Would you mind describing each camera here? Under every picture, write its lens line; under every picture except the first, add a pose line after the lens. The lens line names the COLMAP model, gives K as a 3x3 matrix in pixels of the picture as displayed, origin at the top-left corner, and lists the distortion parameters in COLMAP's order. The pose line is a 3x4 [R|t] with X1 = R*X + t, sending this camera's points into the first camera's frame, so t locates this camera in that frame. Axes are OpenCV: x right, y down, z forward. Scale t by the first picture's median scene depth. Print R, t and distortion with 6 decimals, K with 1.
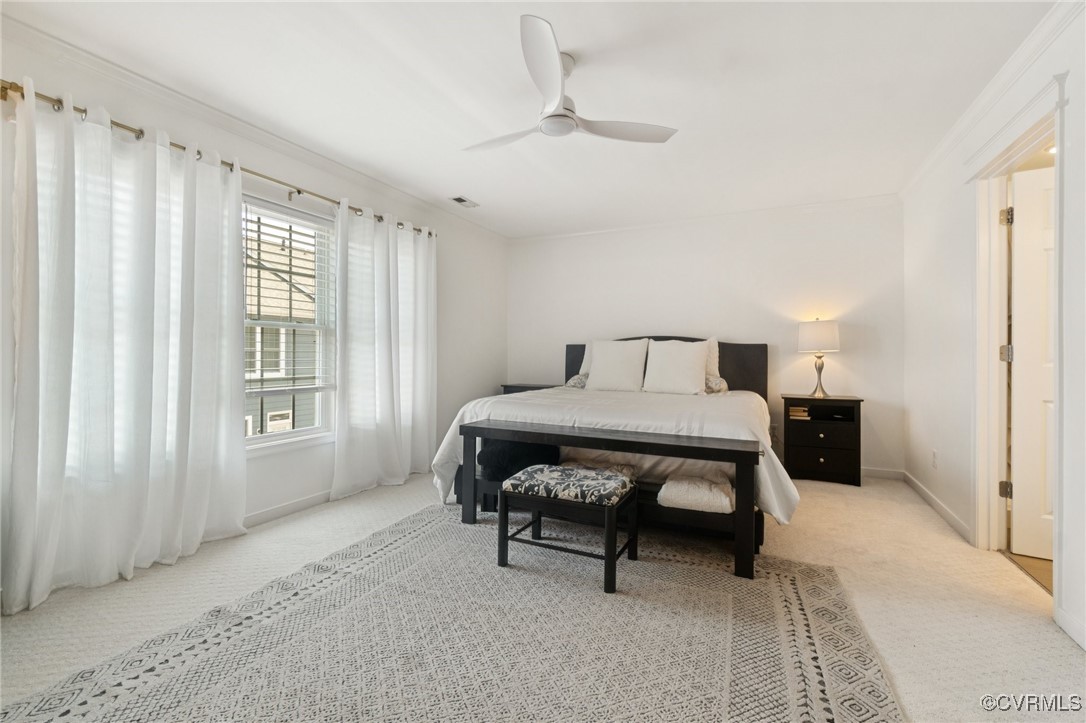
lens RADIAL K [[470.5, 0, 539.9], [0, 470.5, 342.4], [0, 0, 1]] dist [0.002839, 0.000337]
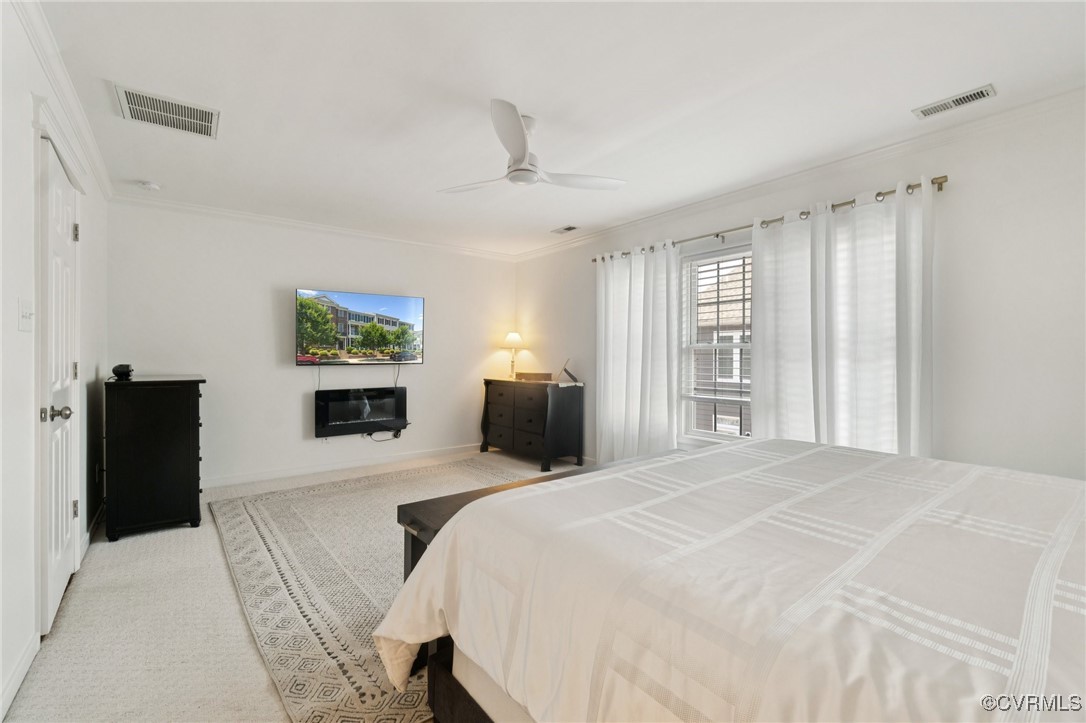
lens RADIAL K [[470.5, 0, 542.8], [0, 470.5, 363.6], [0, 0, 1]] dist [0.002839, 0.000337]
pose [[-0.446381, -0.001192, -0.894842, 0.755805], [0.006747, 0.999966, -0.004698, 0.010024], [0.894818, -0.008135, -0.446357, 1.125661]]
